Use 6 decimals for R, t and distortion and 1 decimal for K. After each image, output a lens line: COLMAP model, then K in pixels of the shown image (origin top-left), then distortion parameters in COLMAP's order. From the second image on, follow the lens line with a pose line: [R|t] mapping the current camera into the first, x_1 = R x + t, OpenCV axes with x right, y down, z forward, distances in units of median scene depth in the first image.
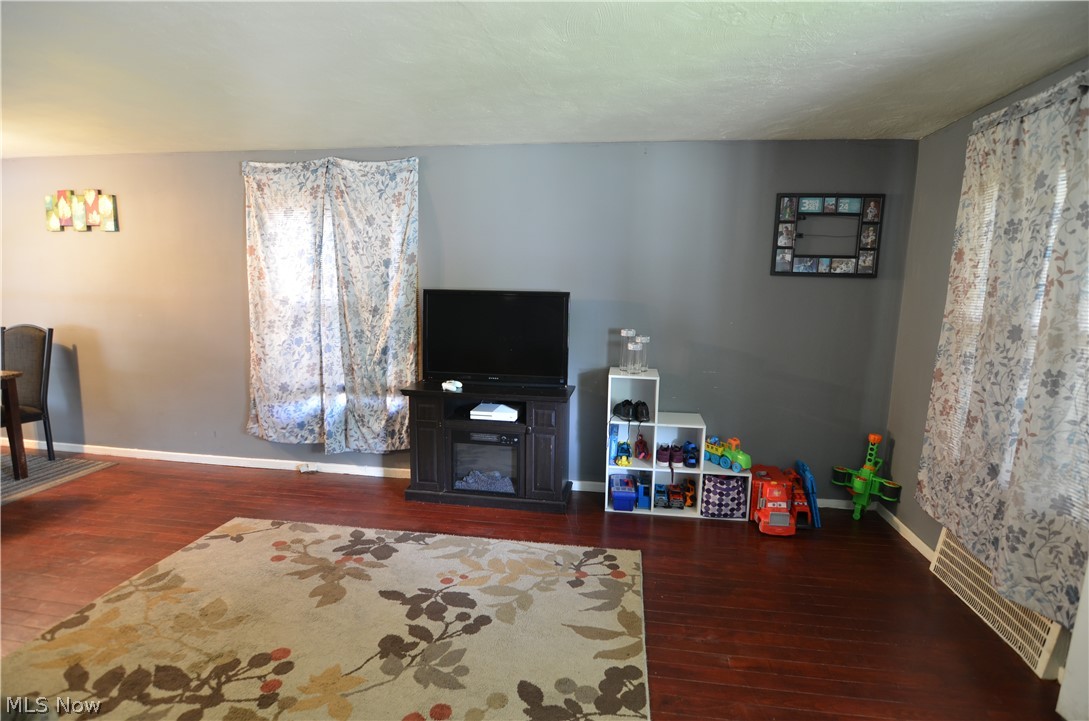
lens RADIAL K [[525.0, 0, 555.8], [0, 525.0, 360.4], [0, 0, 1]] dist [-0.003419, -0.013041]
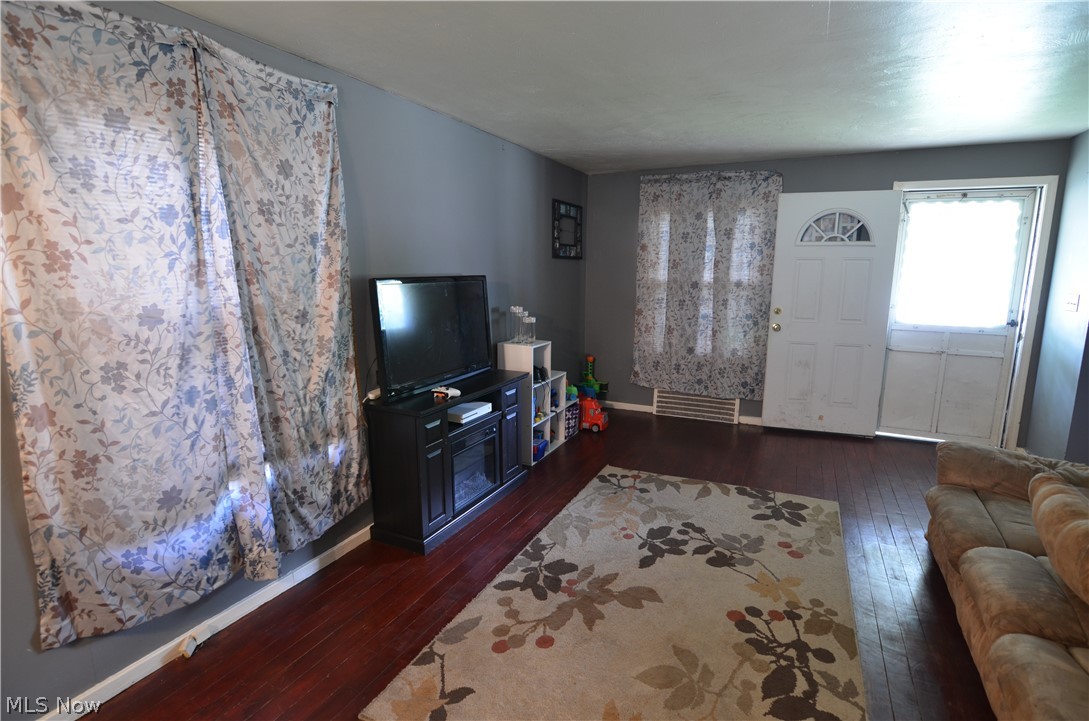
lens RADIAL K [[525.0, 0, 555.8], [0, 525.0, 360.4], [0, 0, 1]] dist [-0.003419, -0.013041]
pose [[0.300221, -0.185652, 0.935628, -1.034857], [0.145646, 0.978297, 0.147385, -0.111568], [-0.942685, 0.092022, 0.320745, 0.634782]]
